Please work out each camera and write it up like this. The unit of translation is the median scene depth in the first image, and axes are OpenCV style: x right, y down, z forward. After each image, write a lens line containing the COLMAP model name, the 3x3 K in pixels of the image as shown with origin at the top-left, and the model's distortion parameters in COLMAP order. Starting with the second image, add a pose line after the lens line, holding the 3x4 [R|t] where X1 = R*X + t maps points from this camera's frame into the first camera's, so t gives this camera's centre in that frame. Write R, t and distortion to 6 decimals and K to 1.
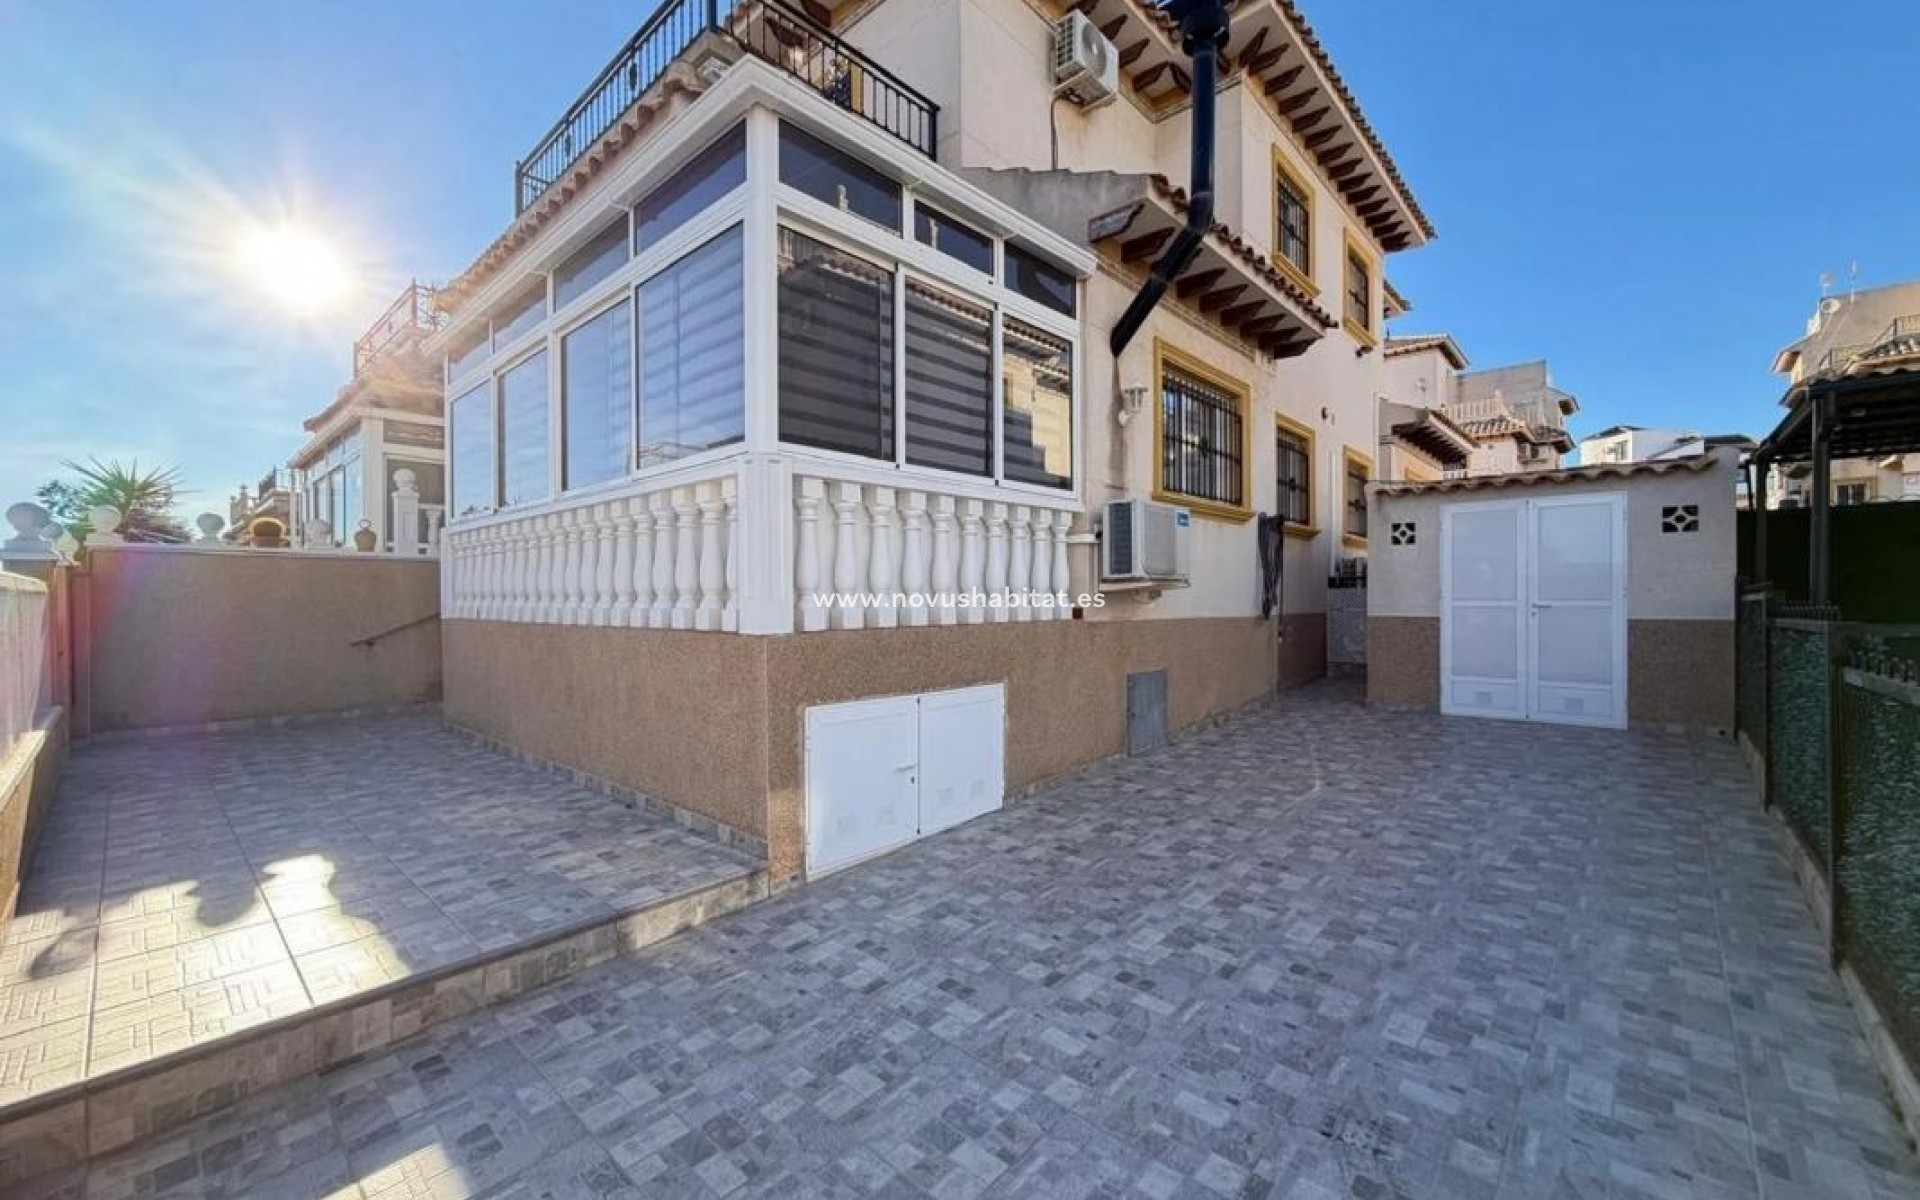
lens RADIAL K [[760.8, 0, 958.1], [0, 760.8, 603.2], [0, 0, 1]] dist [0.000556, -0.000105]
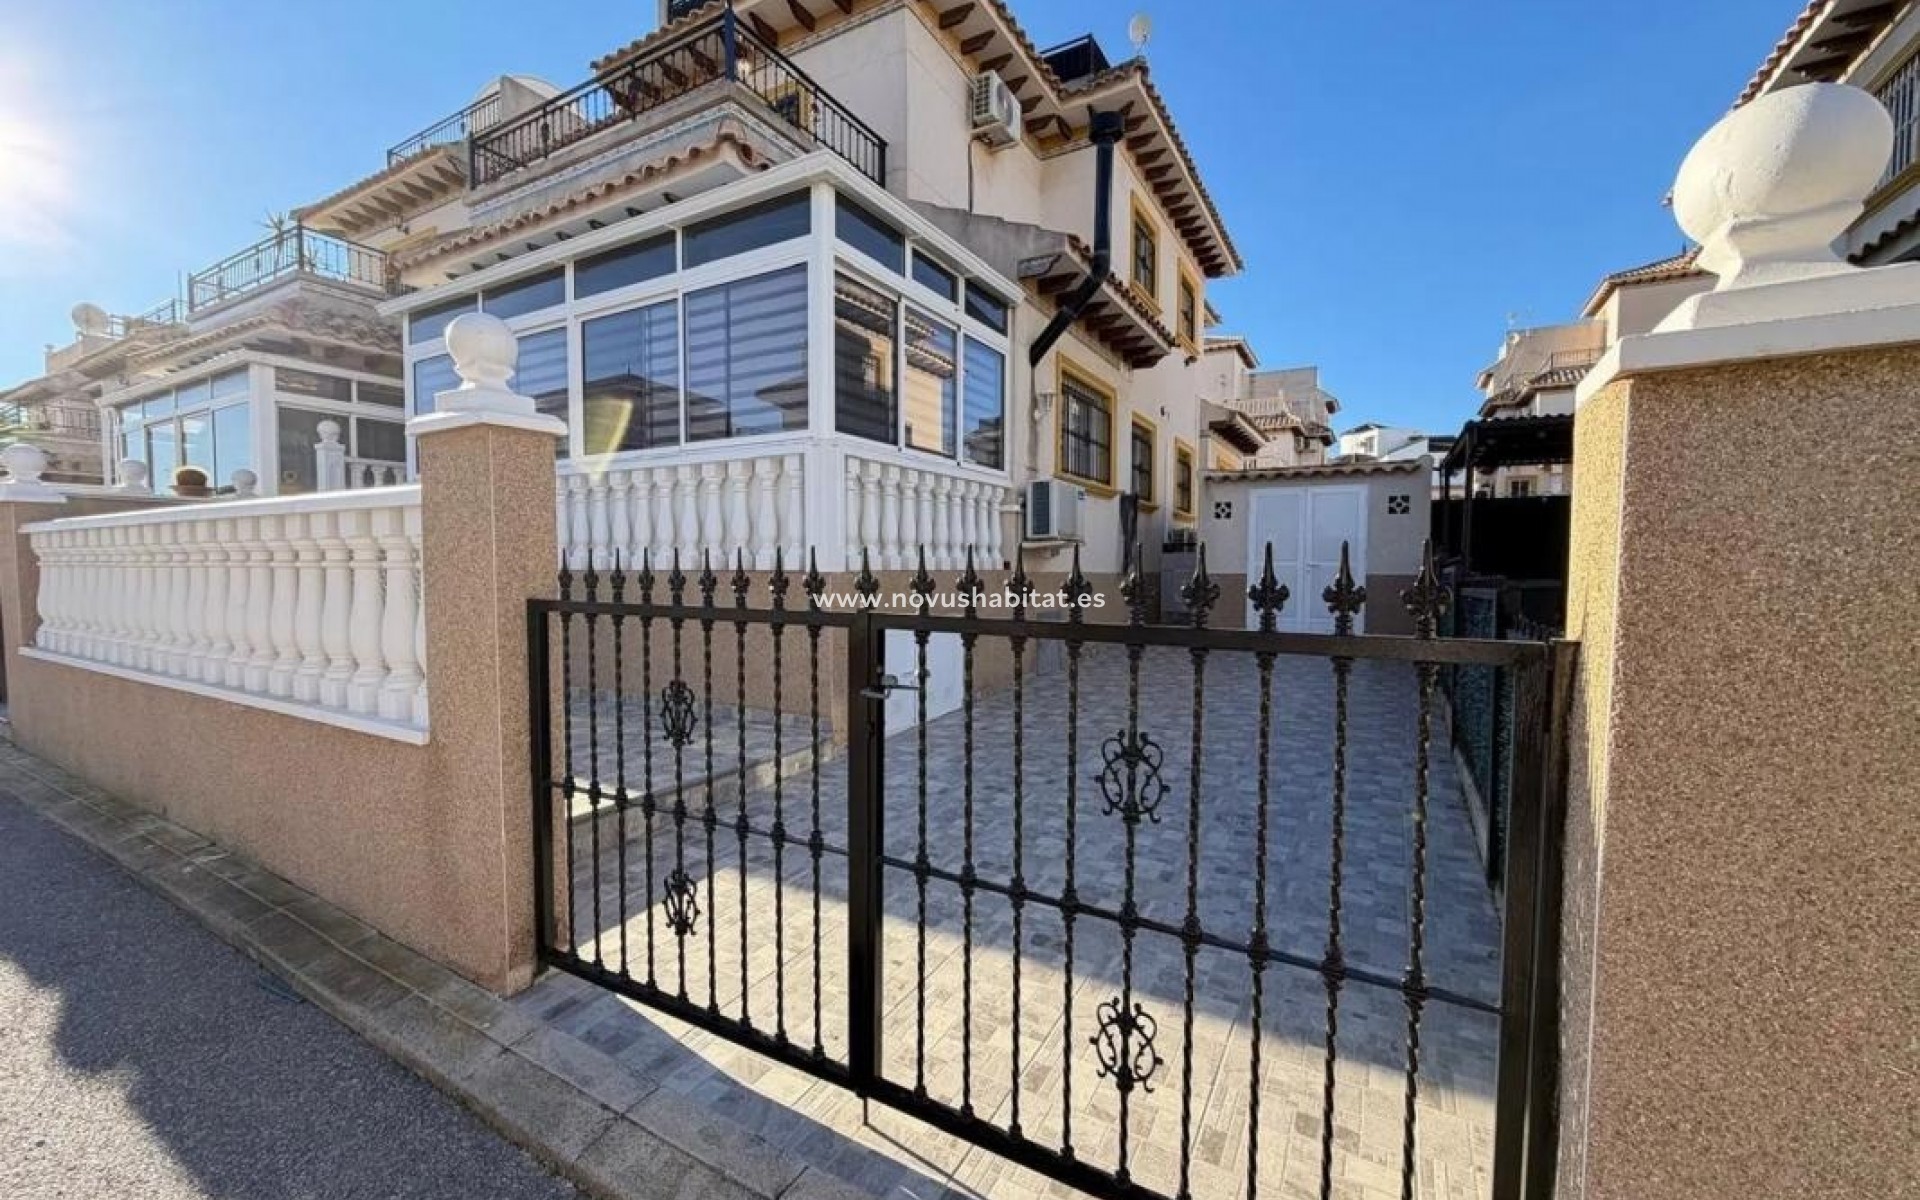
lens RADIAL K [[760.8, 0, 958.1], [0, 760.8, 603.2], [0, 0, 1]] dist [0.000556, -0.000105]
pose [[0.974960, -0.002533, 0.222368, -0.197080], [-0.006677, 0.999151, 0.040660, 0.023933], [-0.222282, -0.041127, 0.974115, -0.238497]]
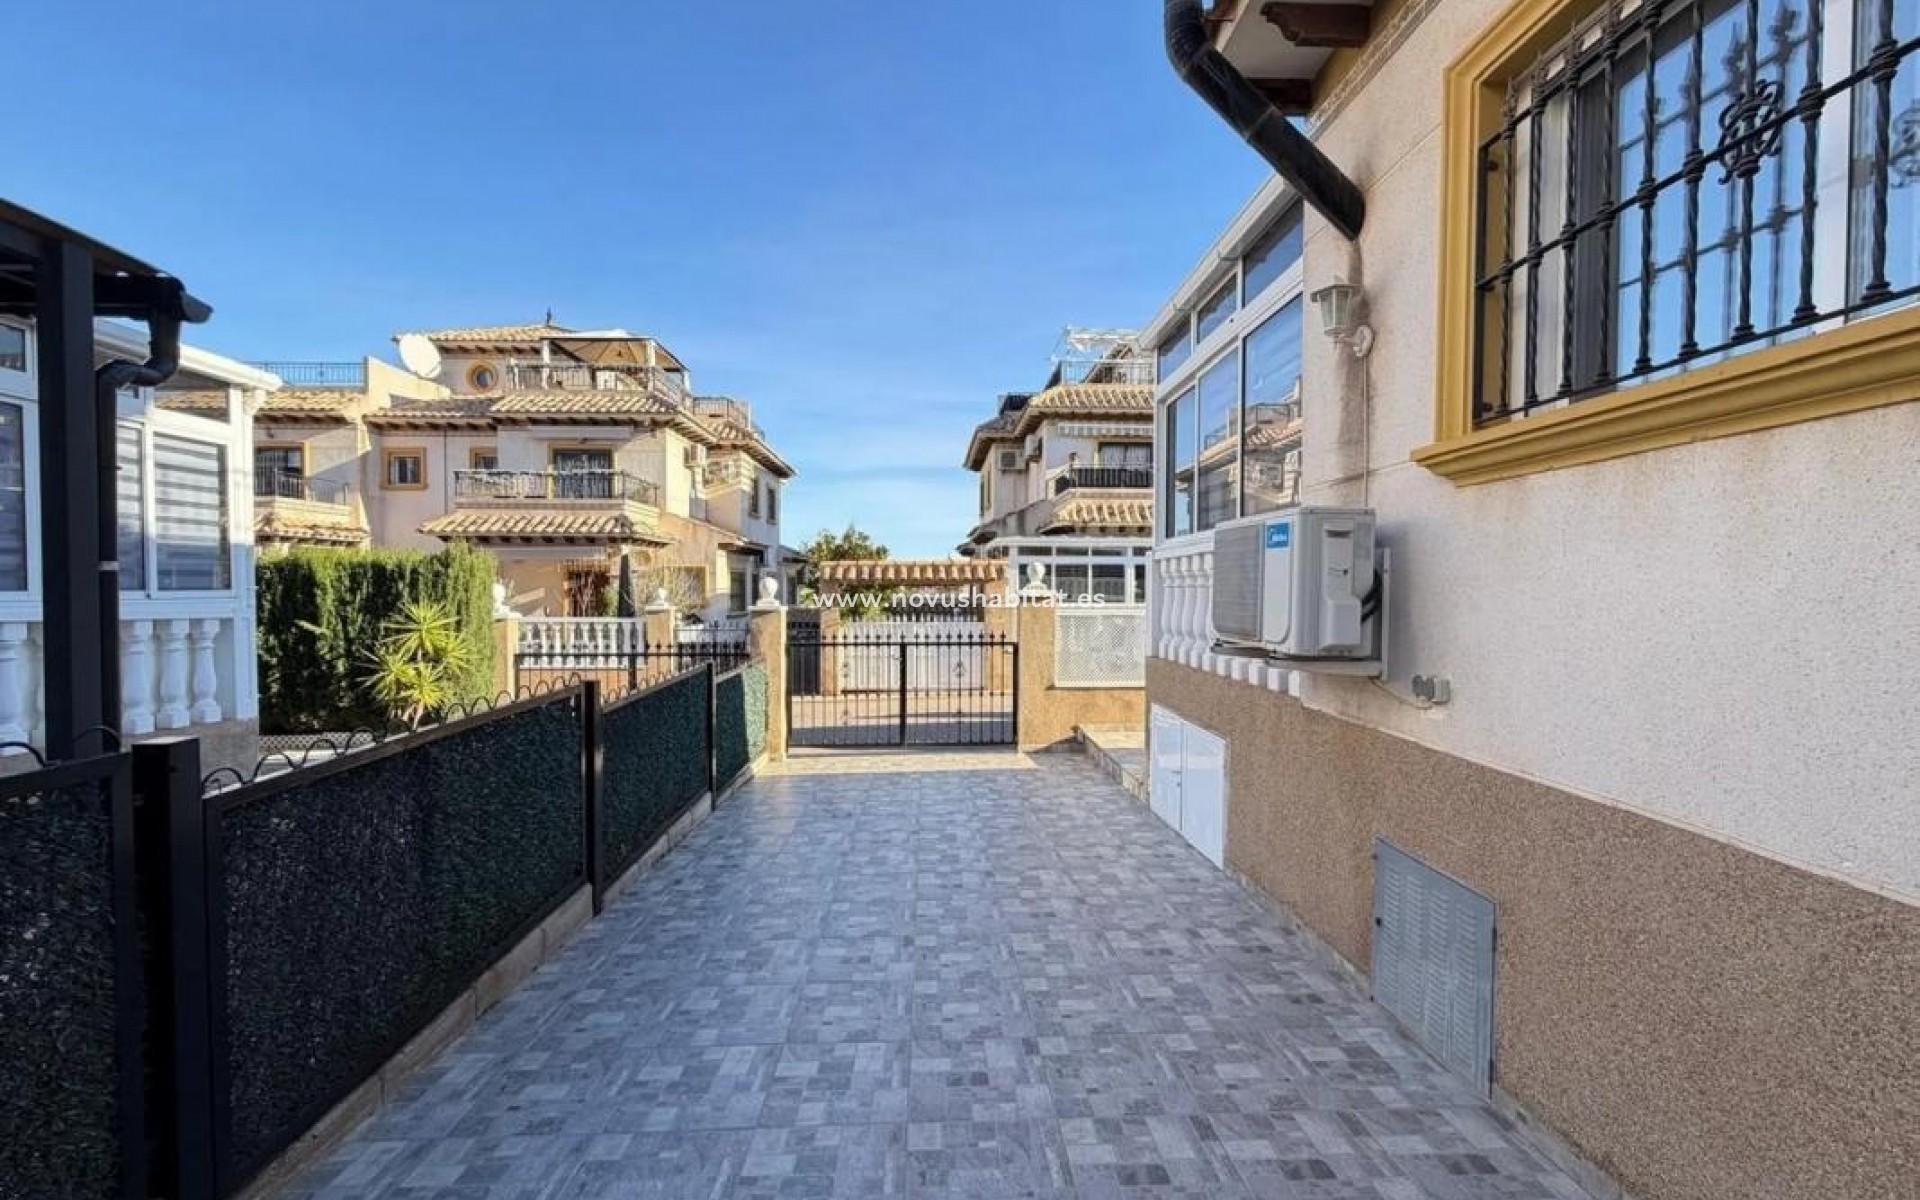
lens RADIAL K [[760.8, 0, 958.1], [0, 760.8, 603.2], [0, 0, 1]] dist [0.000556, -0.000105]
pose [[-0.709454, 0.018159, -0.704518, 0.763542], [-0.002300, 0.999603, 0.028082, -0.073482], [0.704748, 0.021543, -0.709131, 1.141872]]
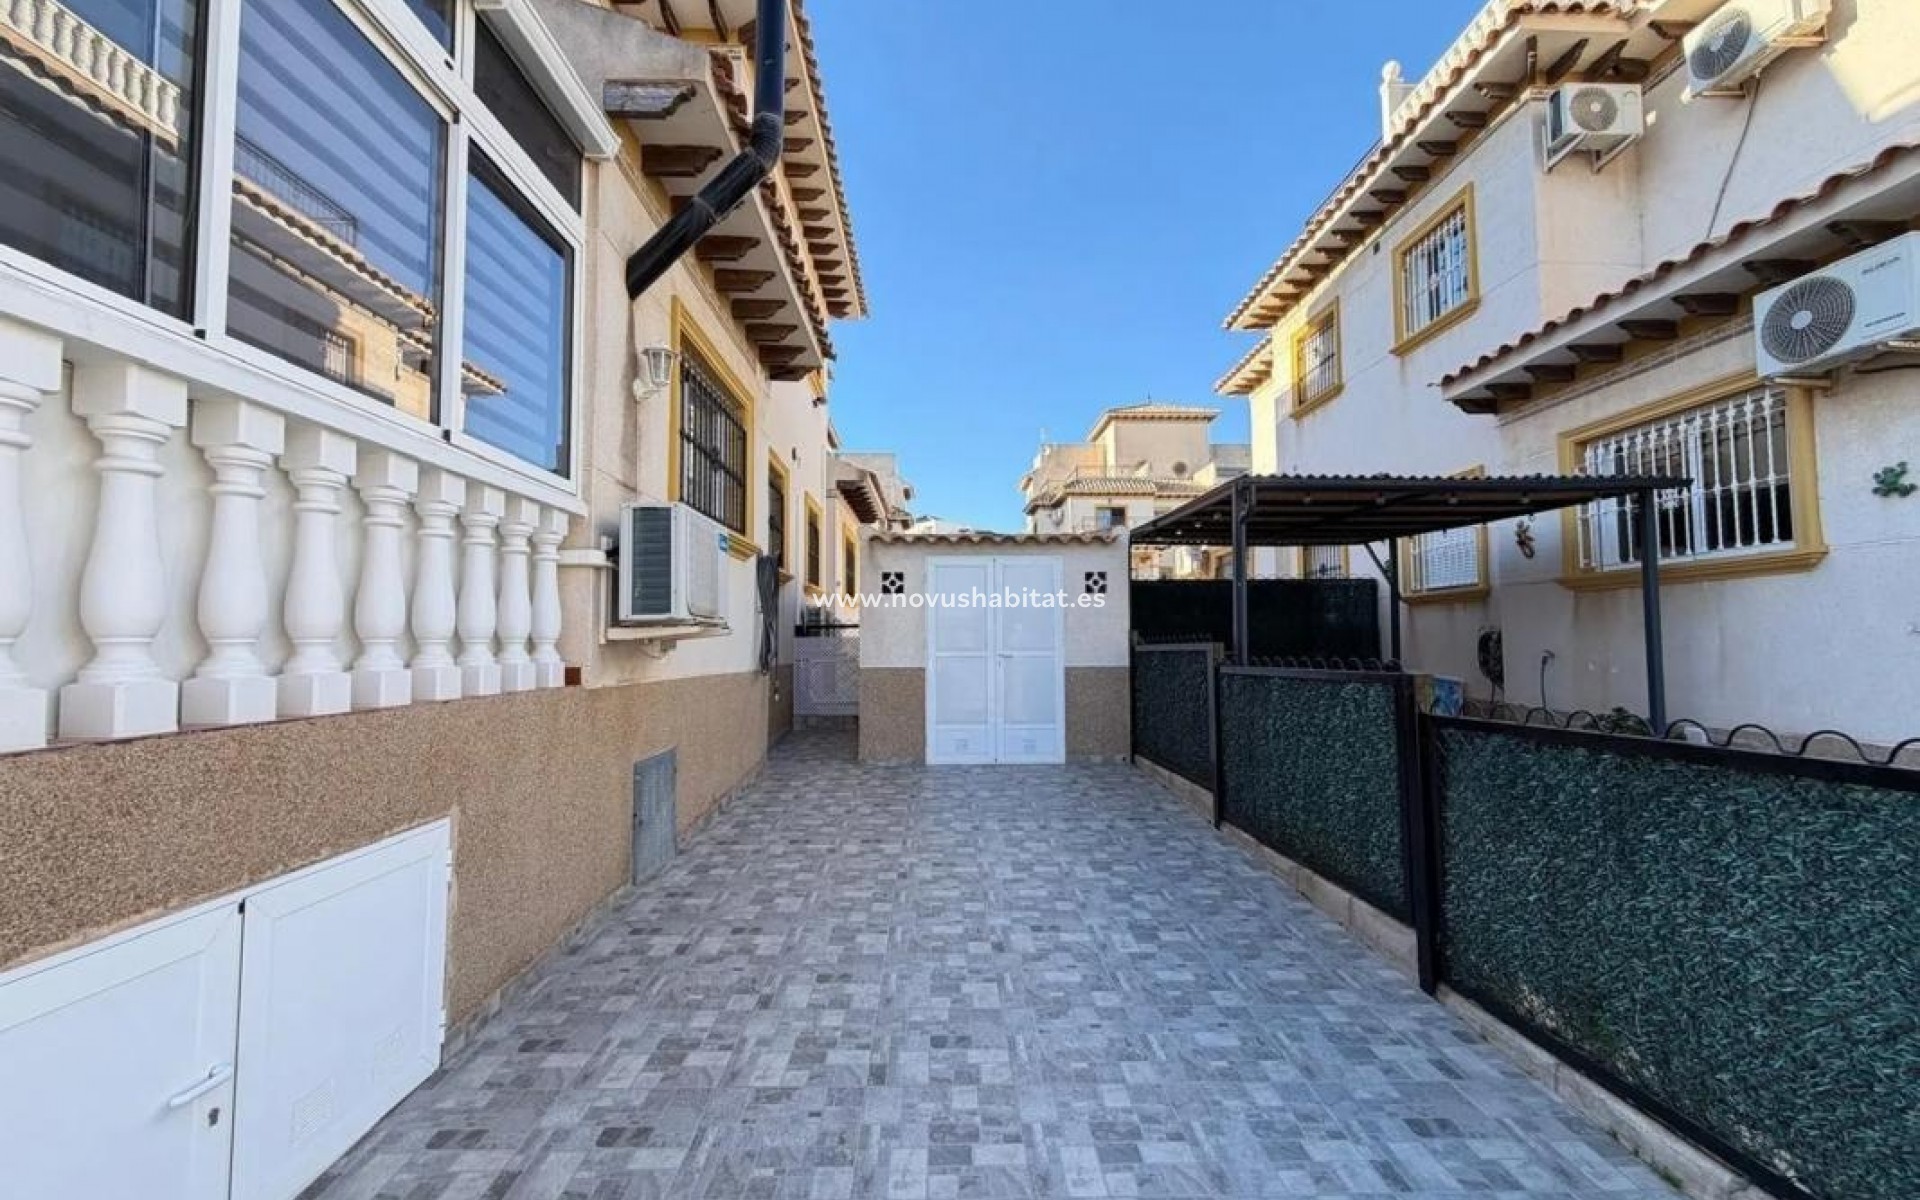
lens RADIAL K [[760.8, 0, 958.1], [0, 760.8, 603.2], [0, 0, 1]] dist [0.000556, -0.000105]
pose [[0.716496, 0.038310, 0.696538, -0.047310], [0.005502, 0.998149, -0.060559, -0.006141], [-0.697569, 0.047222, 0.714960, 0.303001]]
